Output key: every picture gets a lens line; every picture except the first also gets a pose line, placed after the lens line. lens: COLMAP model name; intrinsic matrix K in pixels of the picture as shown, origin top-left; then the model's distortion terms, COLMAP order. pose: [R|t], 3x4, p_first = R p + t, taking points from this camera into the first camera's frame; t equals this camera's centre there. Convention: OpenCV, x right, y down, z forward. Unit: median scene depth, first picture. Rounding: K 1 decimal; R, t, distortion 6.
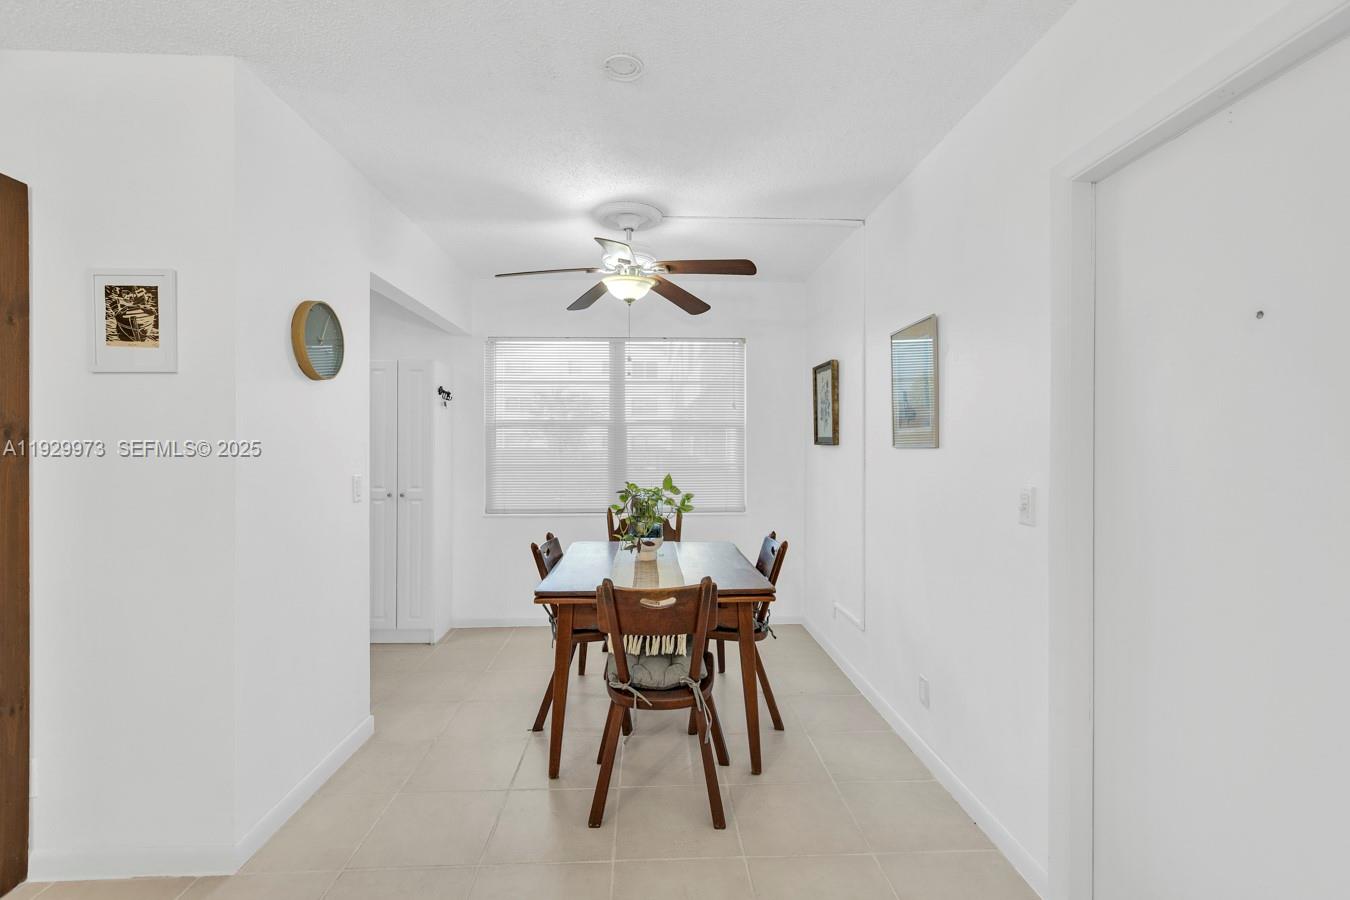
lens RADIAL K [[612.1, 0, 672.4], [0, 612.1, 435.3], [0, 0, 1]] dist [-0.000651, 0.000124]
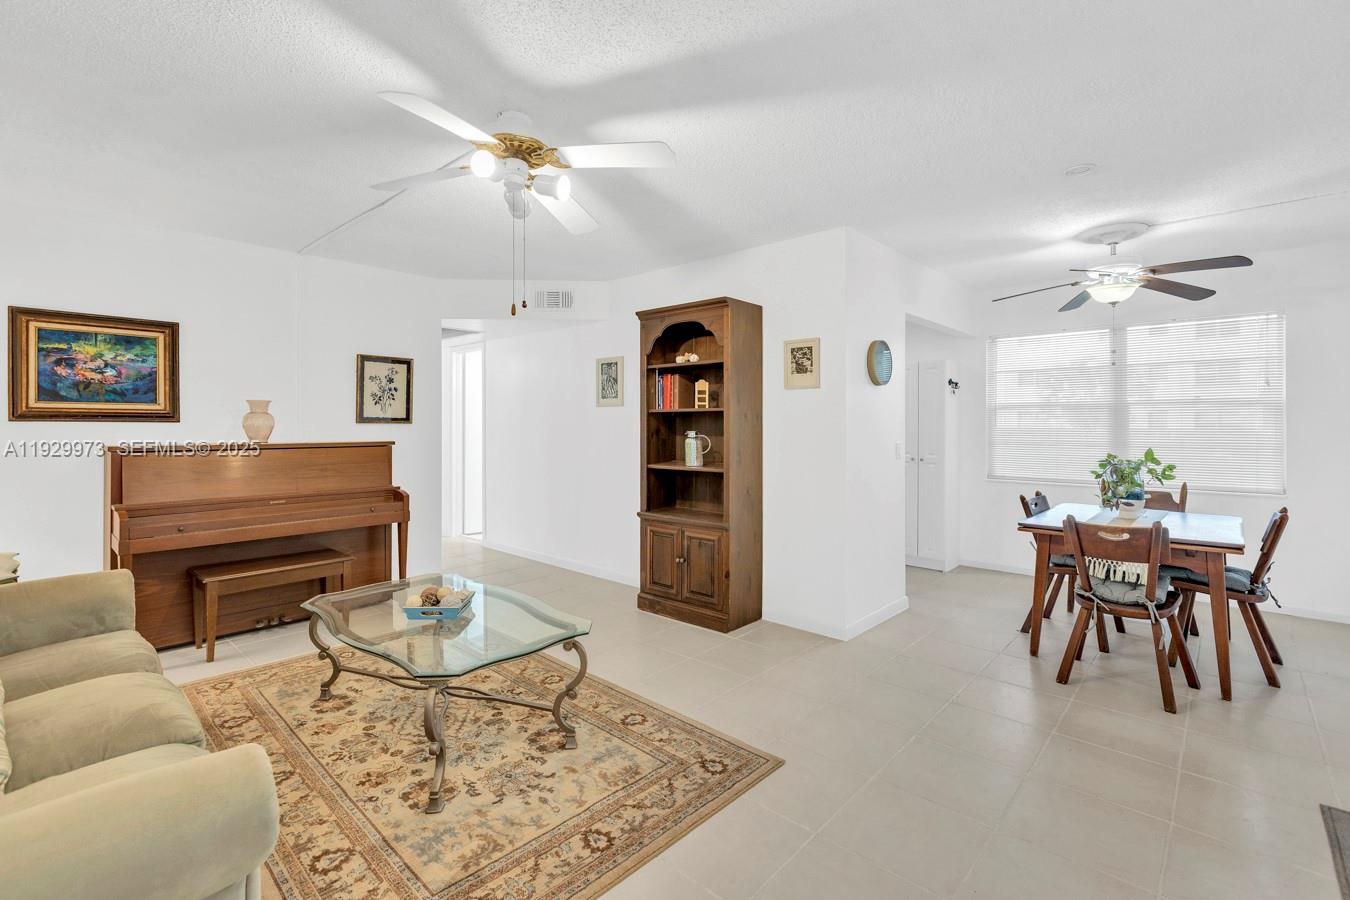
lens RADIAL K [[606.0, 0, 677.0], [0, 606.0, 427.1], [0, 0, 1]] dist [0.001341, 0.000273]
pose [[0.708589, 0.004931, -0.705604, 0.207066], [0.009326, 0.999823, 0.016353, -0.005313], [0.705560, -0.018168, 0.708417, -0.568980]]
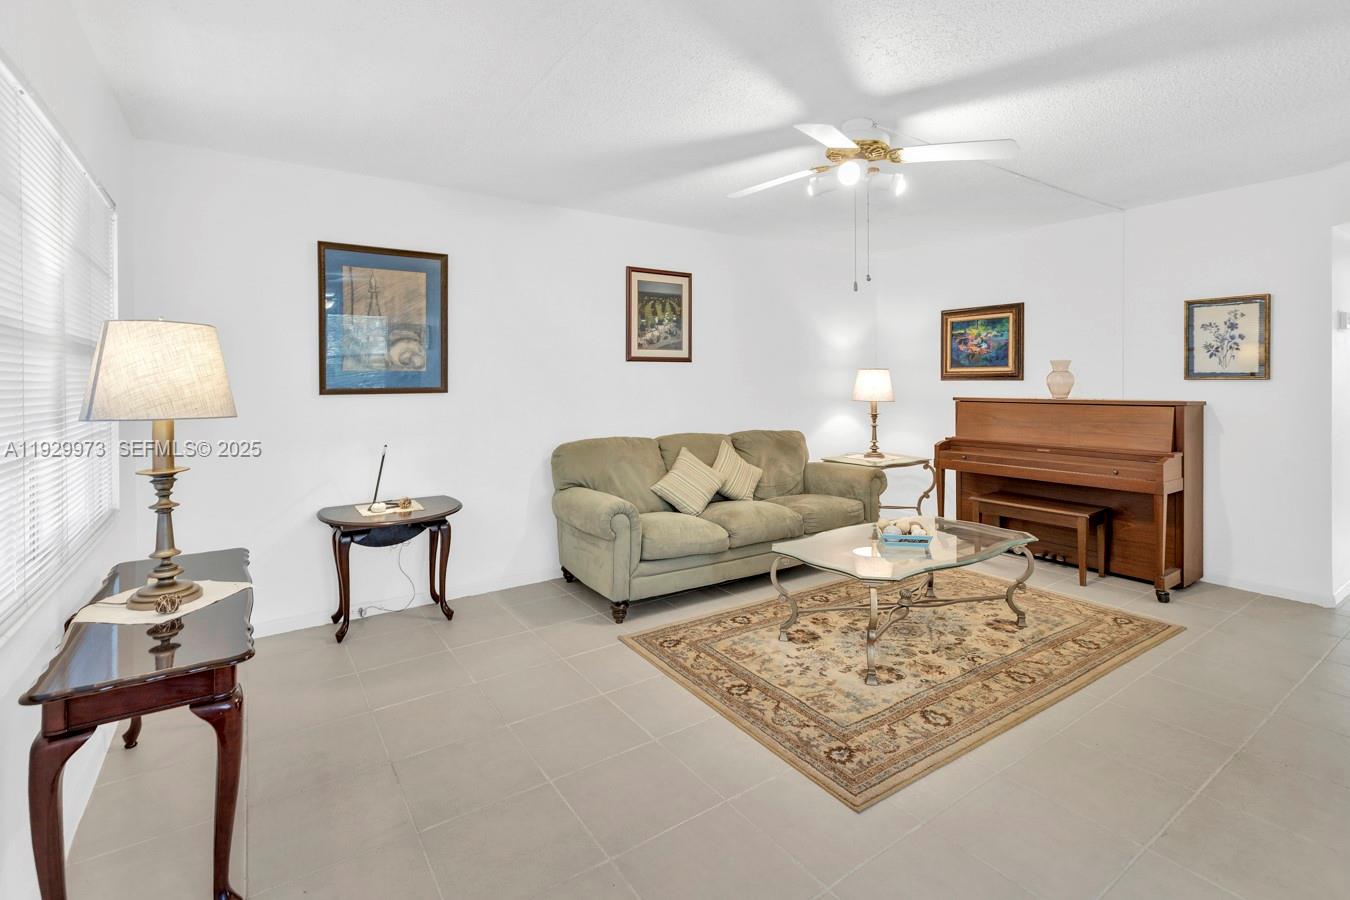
lens RADIAL K [[627.1, 0, 677.9], [0, 627.1, 387.2], [0, 0, 1]] dist [0.004254, 0.000570]
pose [[-0.847331, 0.009525, -0.530980, 0.253827], [0.014906, 0.999872, -0.005850, 0.013004], [0.530856, -0.012871, -0.847364, 0.743493]]
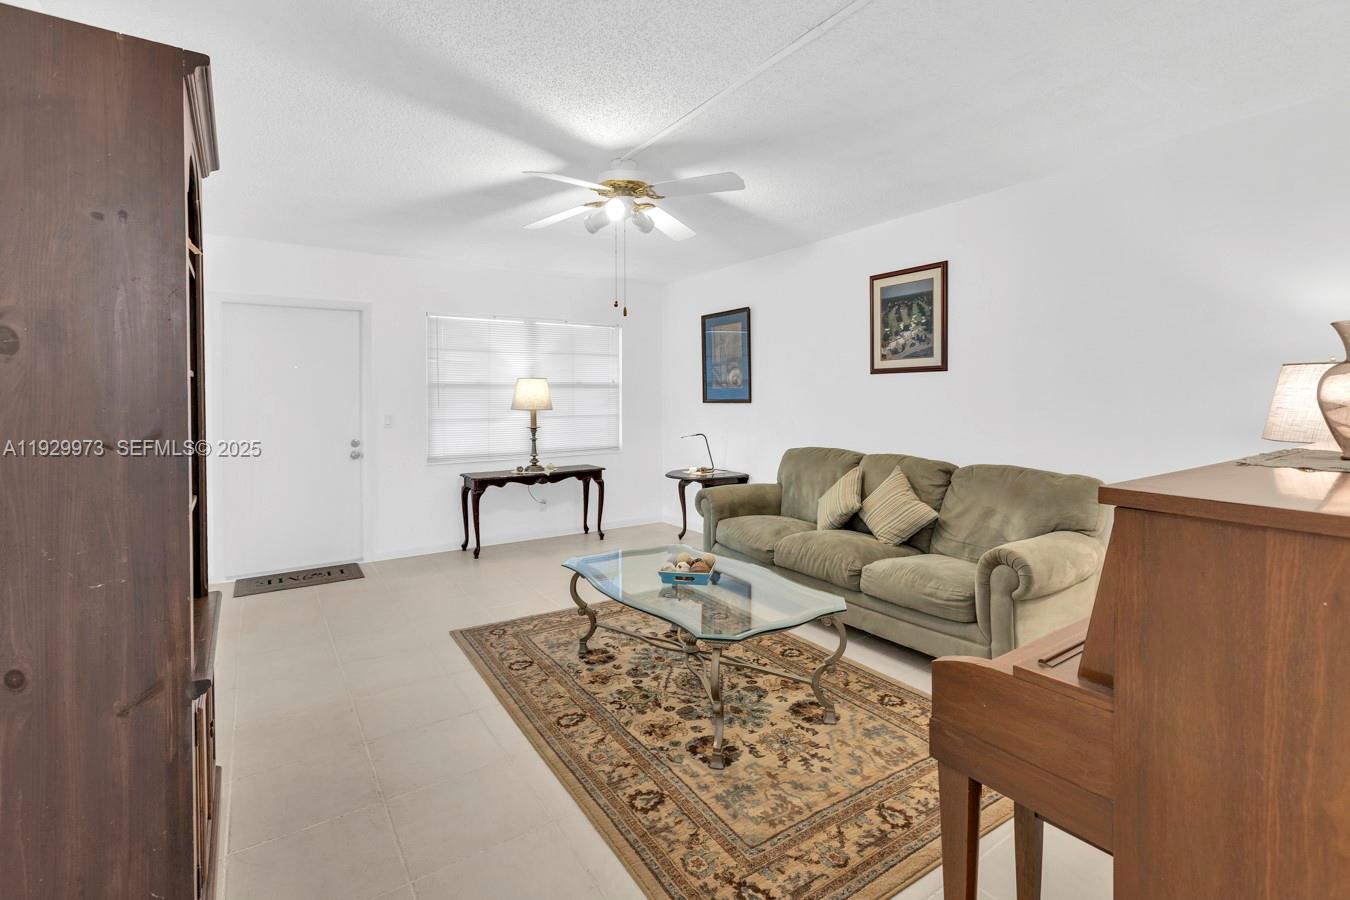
lens RADIAL K [[625.7, 0, 678.4], [0, 625.7, 397.7], [0, 0, 1]] dist [0.001103, 0.000124]
pose [[-0.525418, 0.001407, 0.850843, -1.804206], [-0.007931, 0.999947, -0.006551, 0.007459], [-0.850807, -0.010190, -0.525379, 0.510252]]
